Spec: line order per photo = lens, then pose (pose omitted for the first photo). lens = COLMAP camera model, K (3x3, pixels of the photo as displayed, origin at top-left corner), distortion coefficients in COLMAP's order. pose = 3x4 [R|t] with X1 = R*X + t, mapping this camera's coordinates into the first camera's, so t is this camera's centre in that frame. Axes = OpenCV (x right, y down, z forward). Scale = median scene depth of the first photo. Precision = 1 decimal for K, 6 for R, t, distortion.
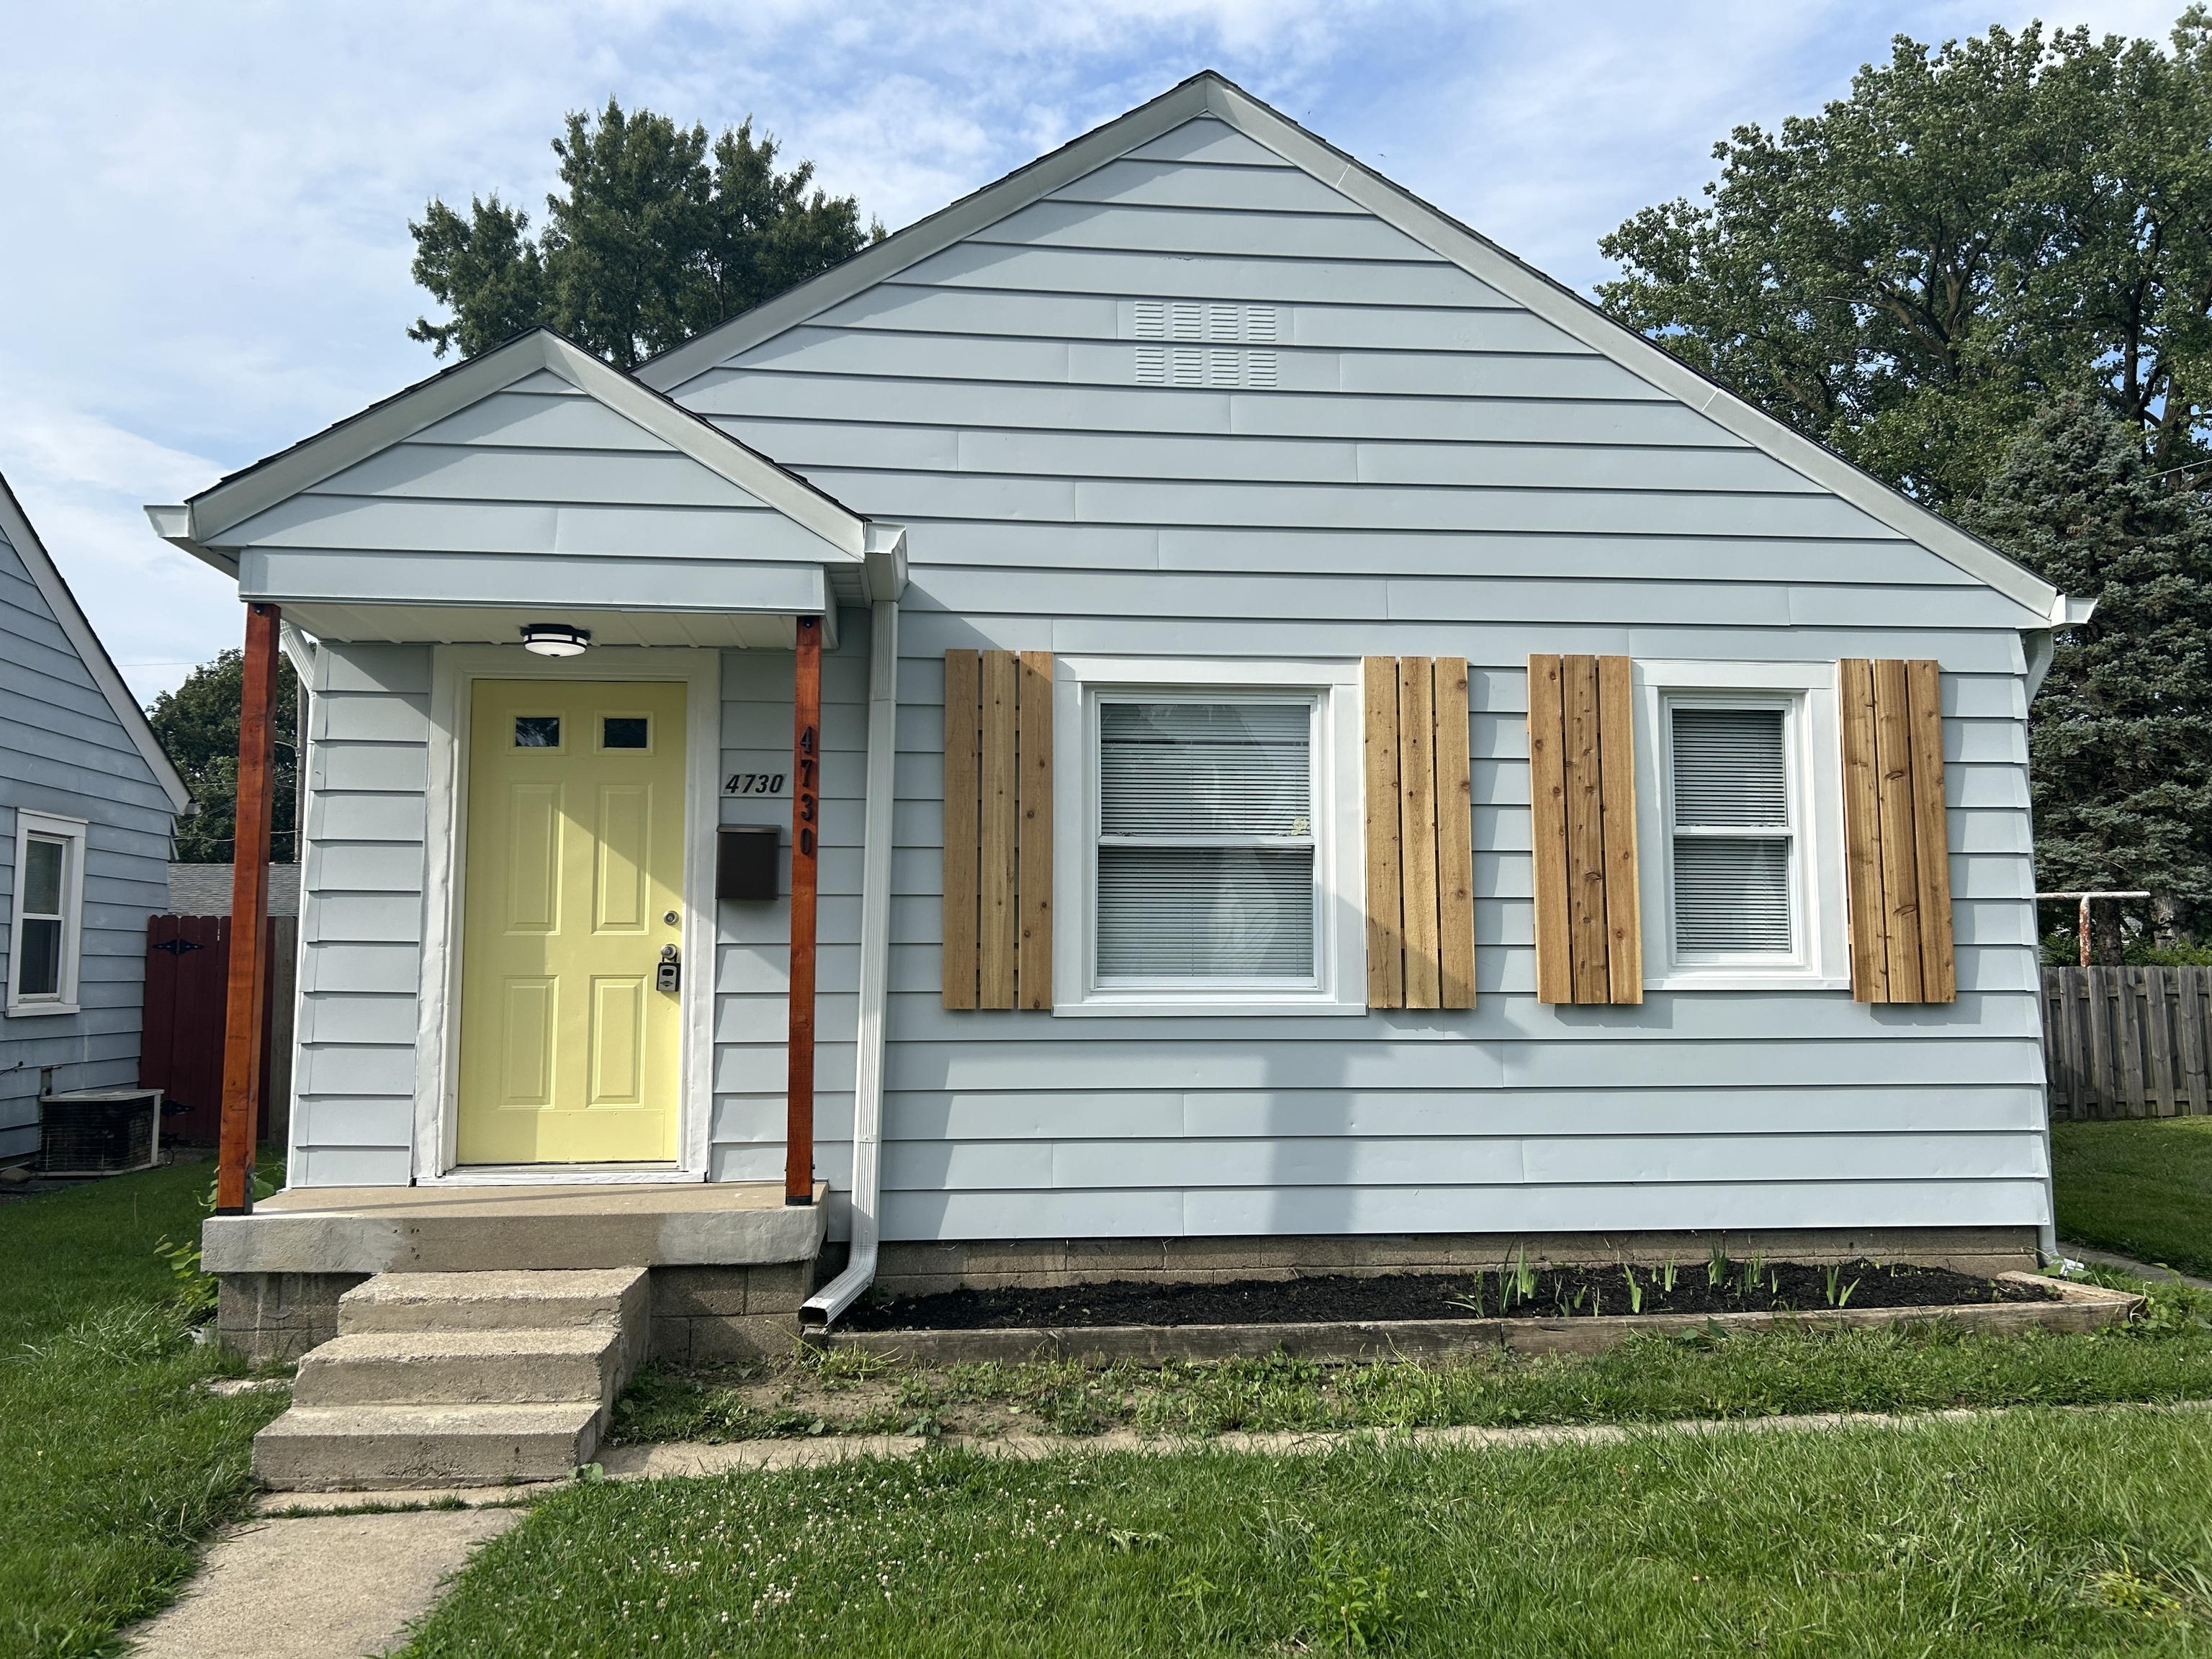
lens RADIAL K [[1646.1, 0, 1143.0], [0, 1646.1, 829.5], [0, 0, 1]] dist [0.071914, -0.096150]
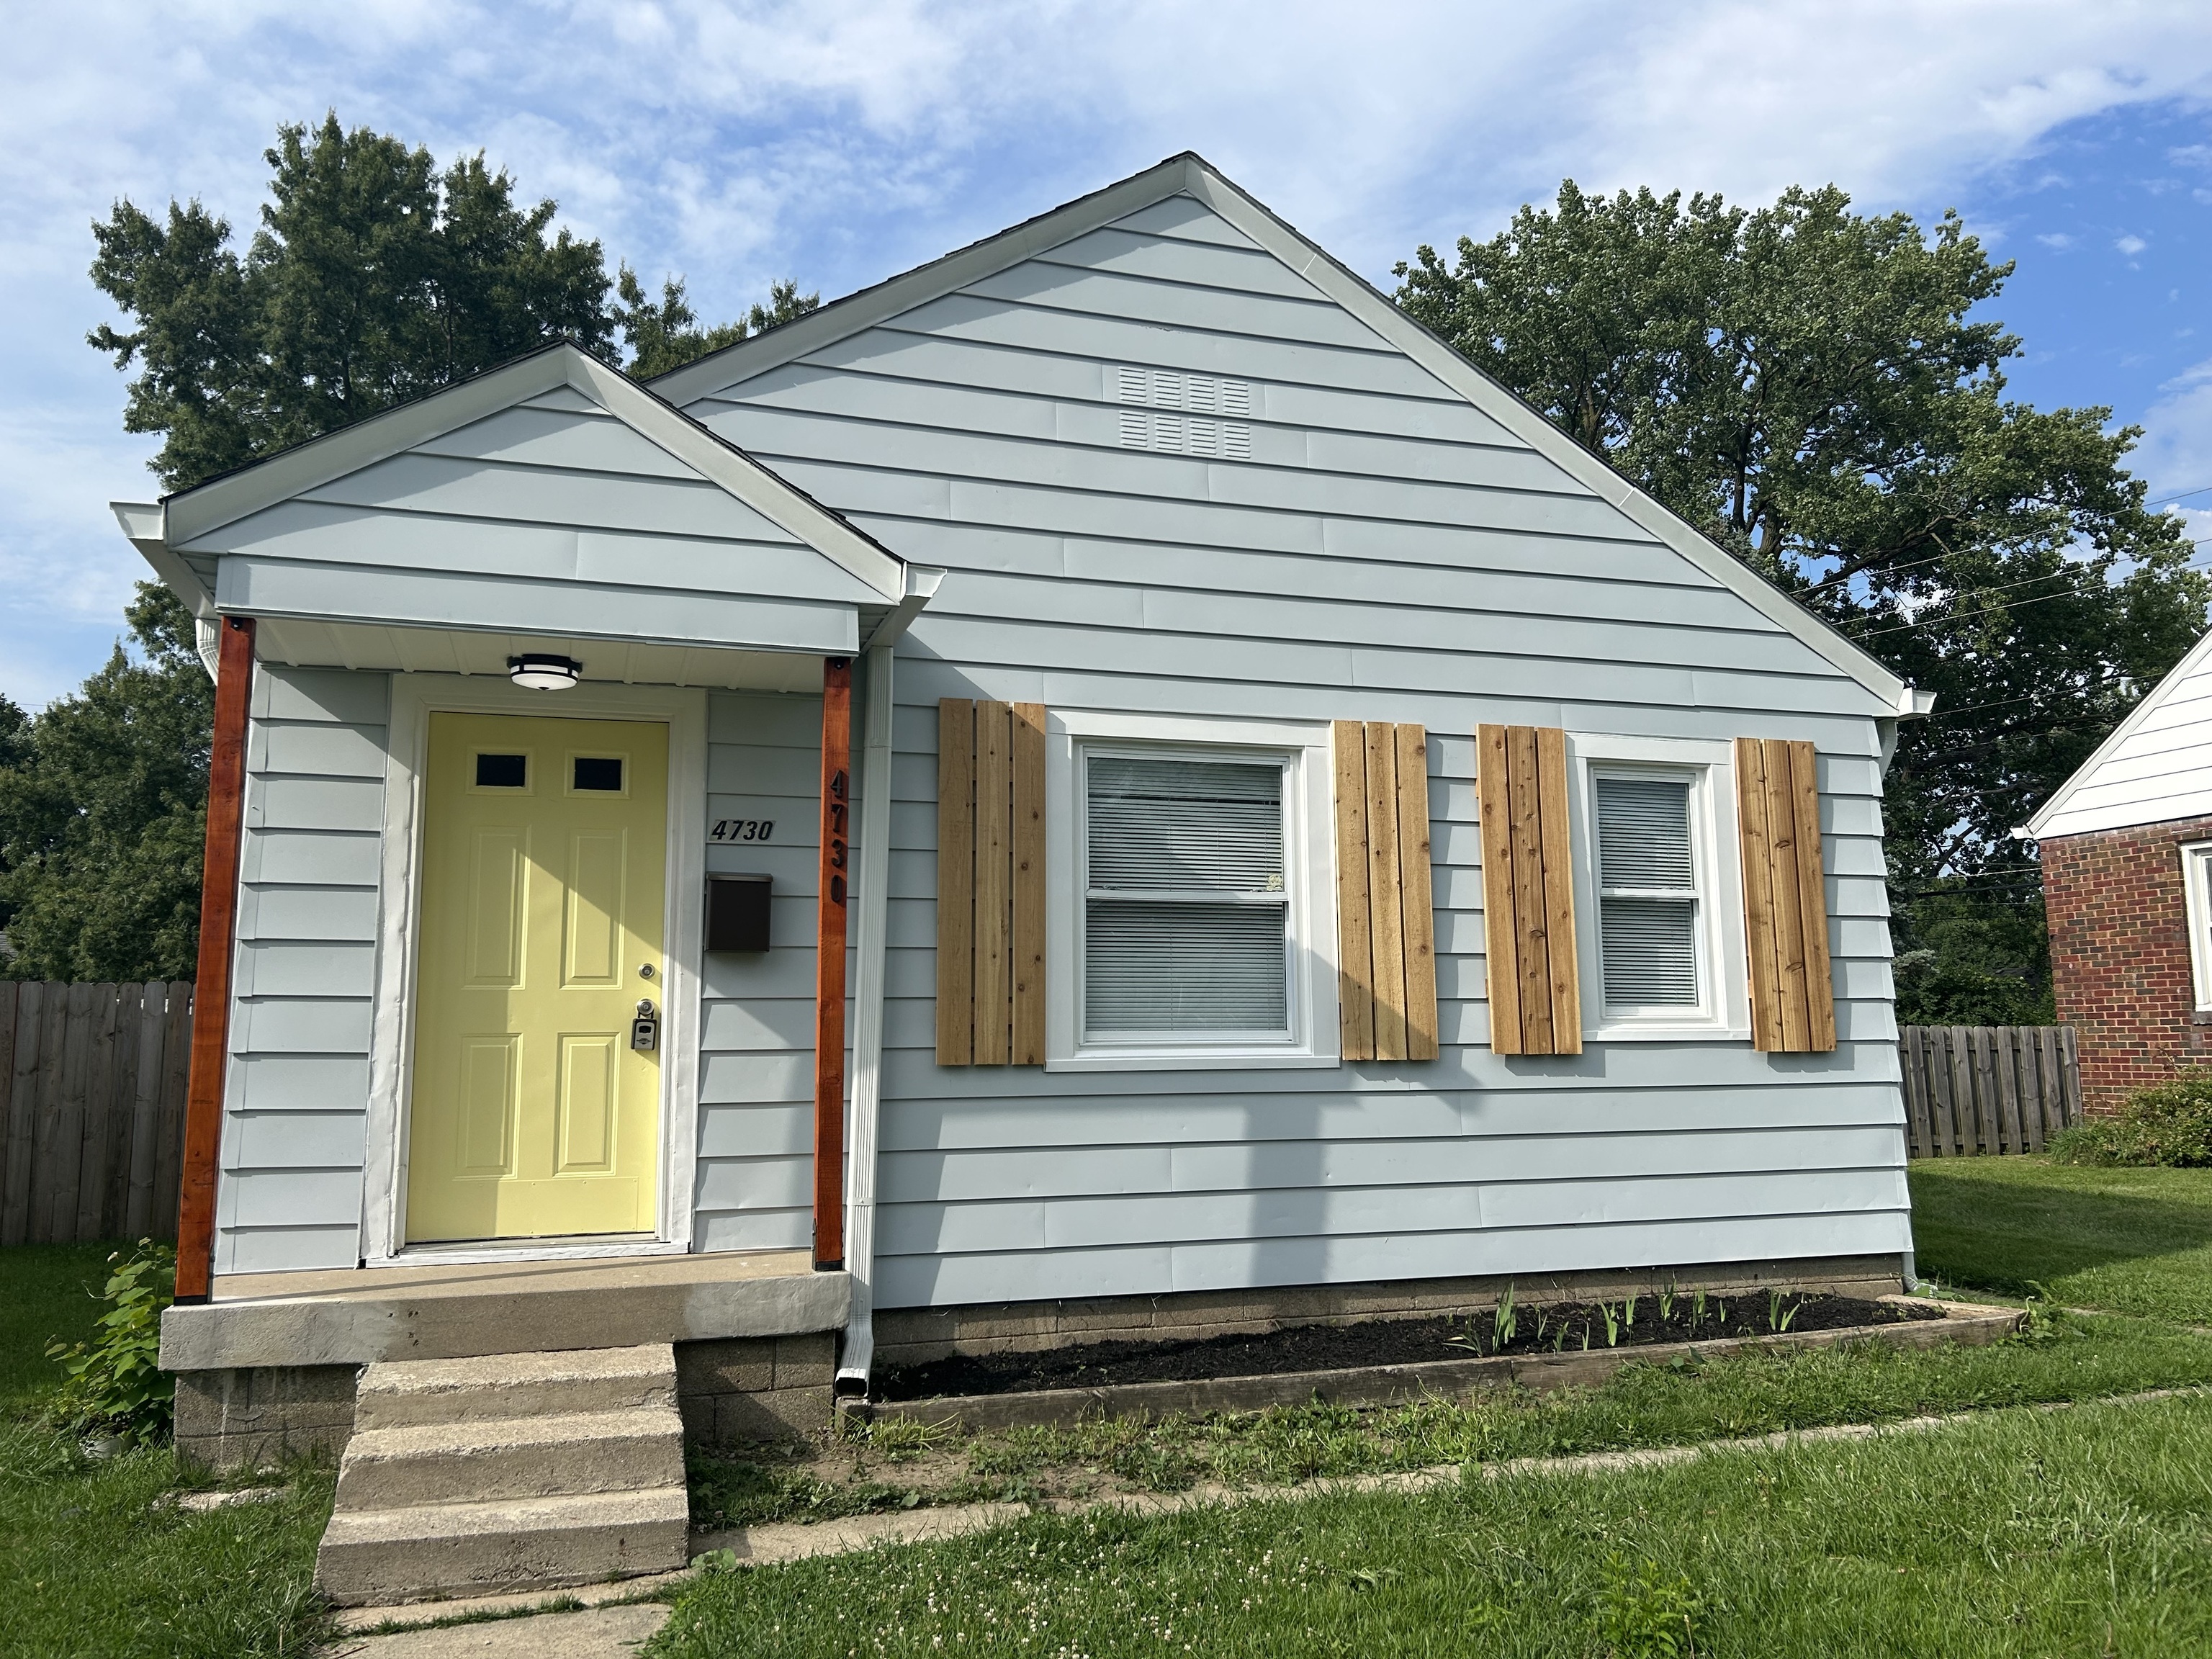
lens RADIAL K [[1646.1, 0, 1143.0], [0, 1646.1, 829.5], [0, 0, 1]] dist [0.071914, -0.096150]
pose [[0.976400, 0.019696, 0.215069, -0.212184], [-0.009637, 0.998814, -0.047719, 0.015041], [-0.215754, 0.044521, 0.975432, 0.017389]]
